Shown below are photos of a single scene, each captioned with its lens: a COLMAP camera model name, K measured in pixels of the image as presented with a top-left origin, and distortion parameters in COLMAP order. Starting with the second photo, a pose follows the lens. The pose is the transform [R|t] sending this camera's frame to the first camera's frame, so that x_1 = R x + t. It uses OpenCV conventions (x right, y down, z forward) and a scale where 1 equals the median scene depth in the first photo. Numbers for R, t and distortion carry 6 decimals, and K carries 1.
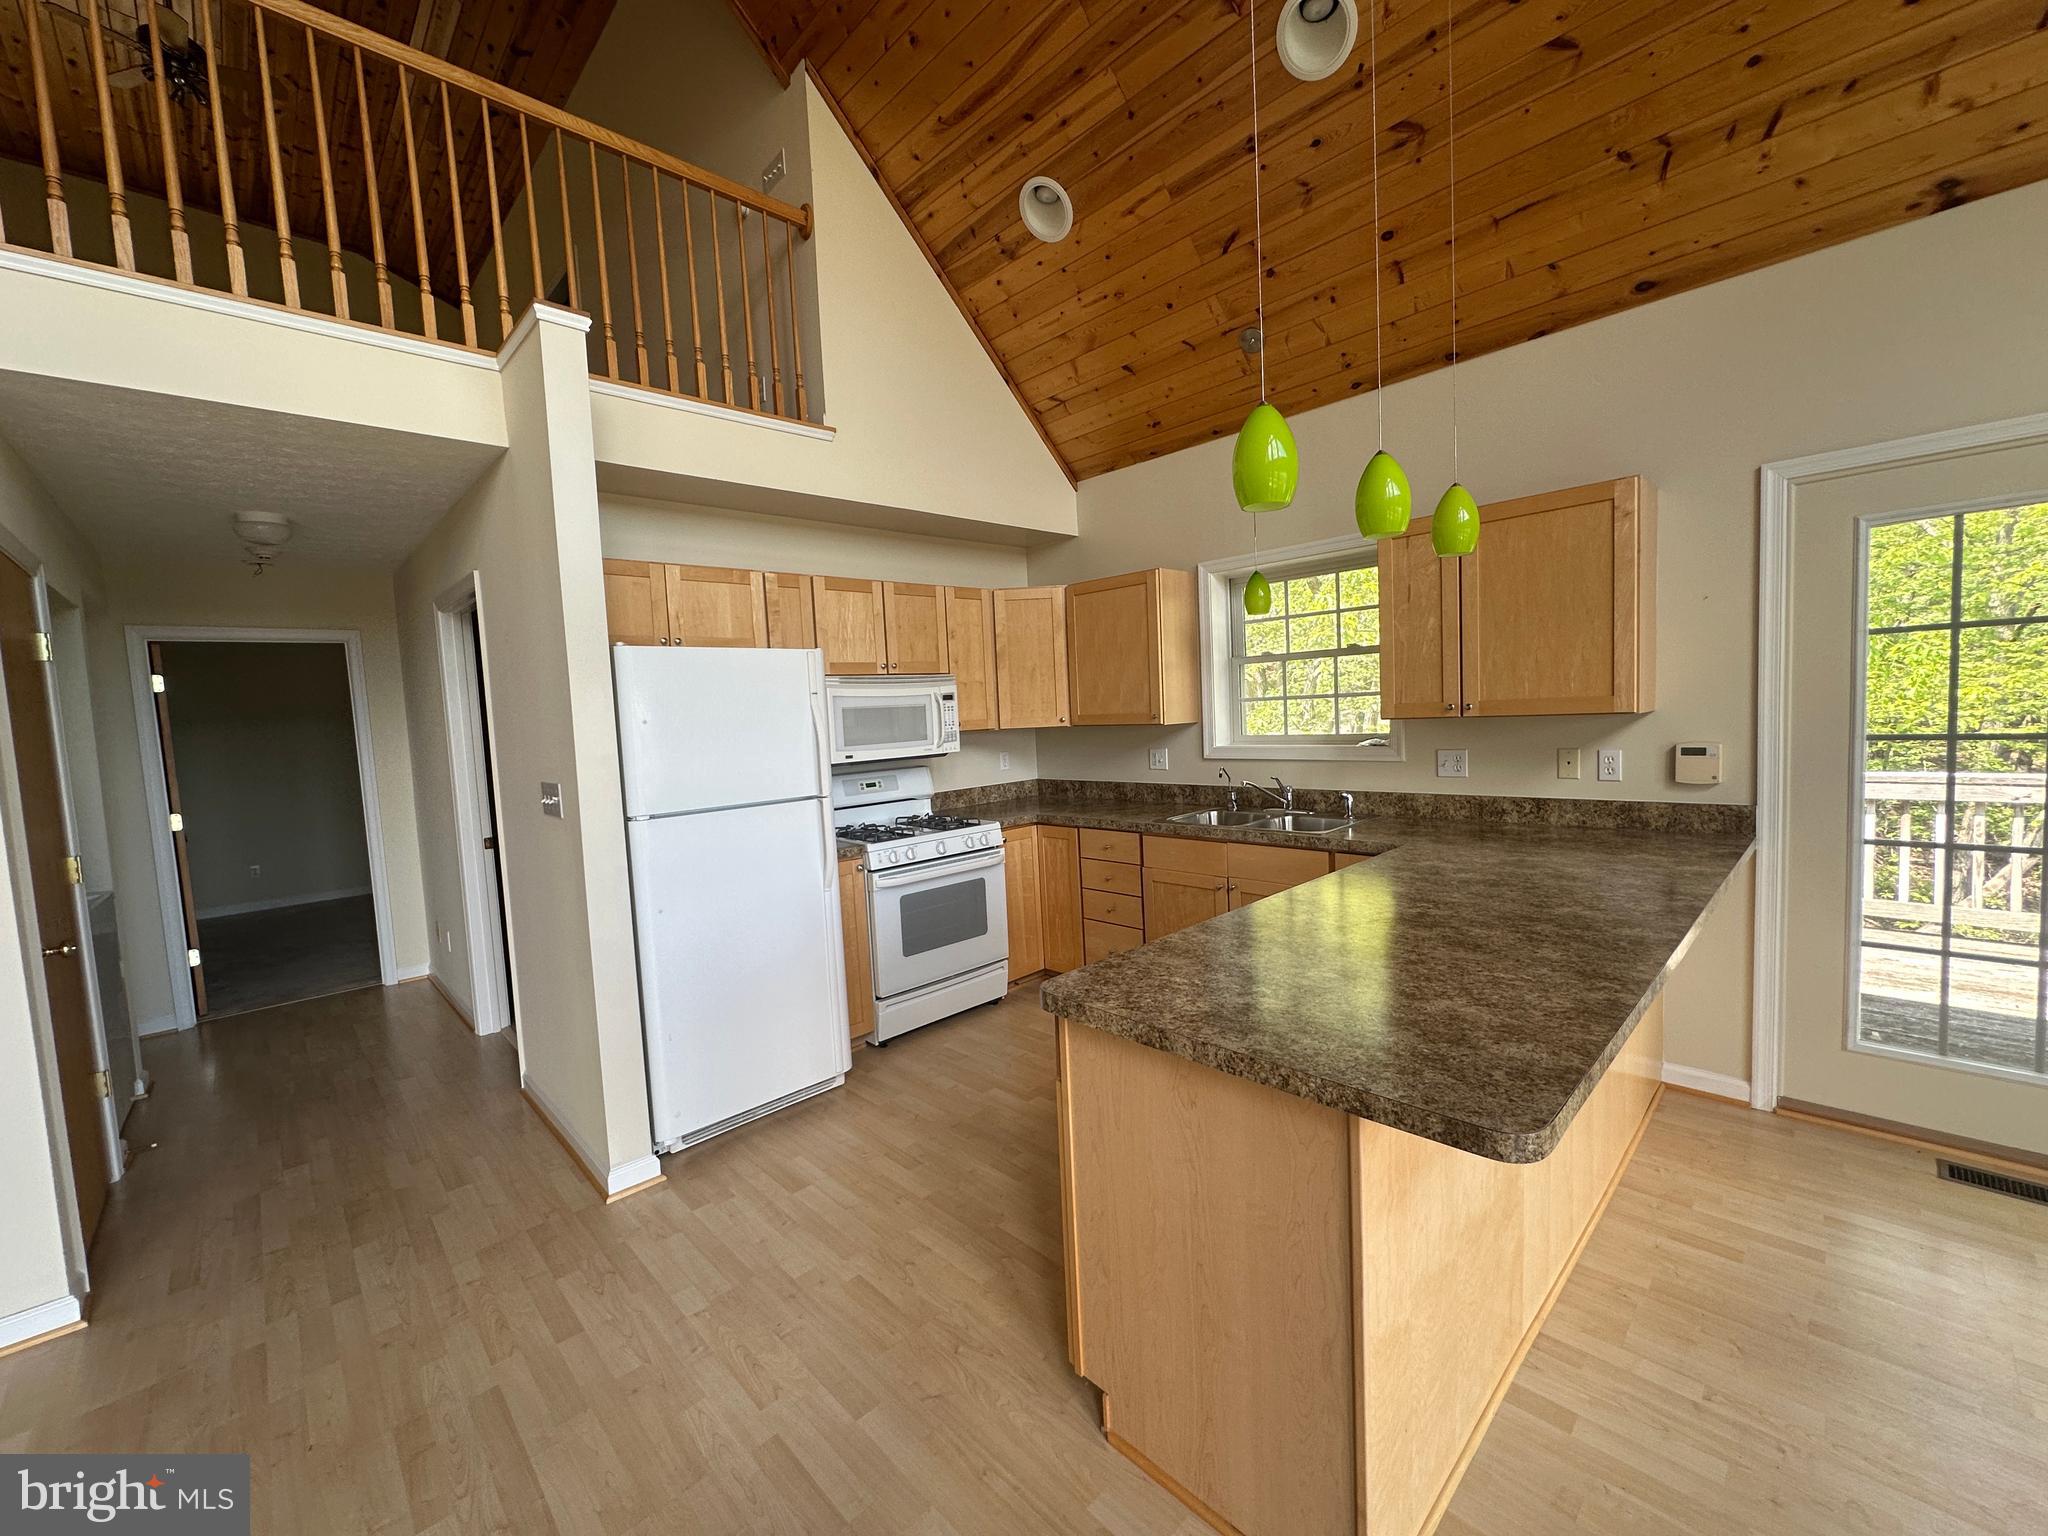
lens RADIAL K [[819.9, 0, 1023.5], [0, 819.9, 766.3], [0, 0, 1]] dist [-0.003042, 0.000688]
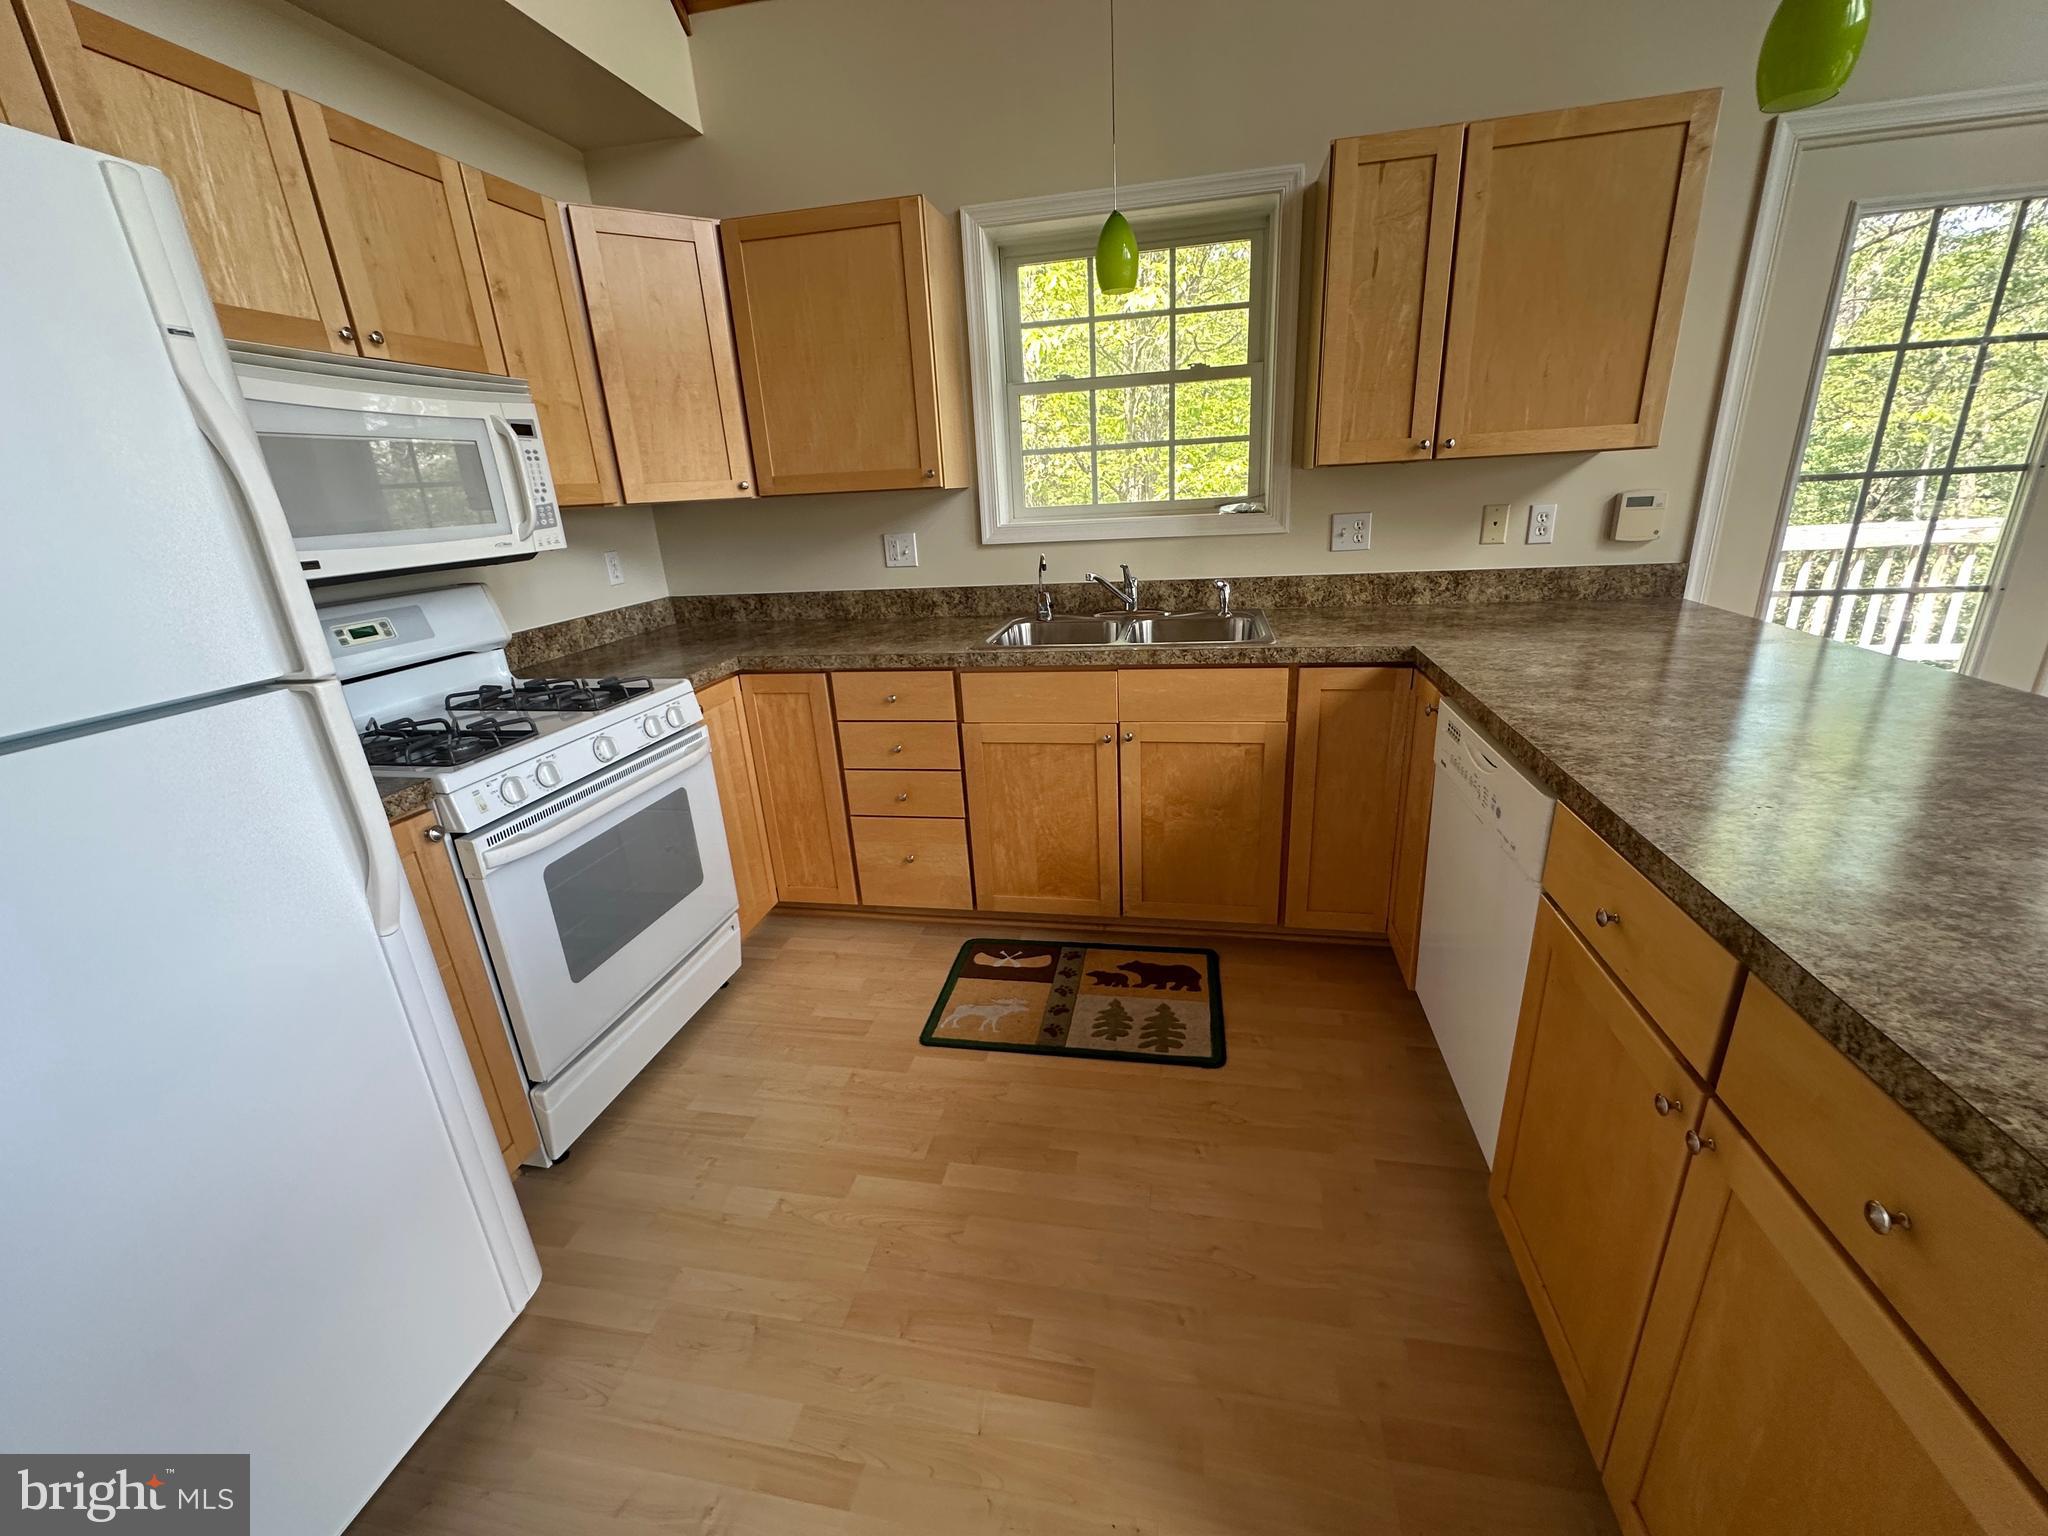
lens RADIAL K [[819.9, 0, 1023.5], [0, 819.9, 766.3], [0, 0, 1]] dist [-0.003042, 0.000688]
pose [[0.822006, -0.181434, 0.539804, -0.150625], [0.054045, 0.968466, 0.243213, 0.004707], [-0.566909, -0.170749, 0.805890, 0.439913]]
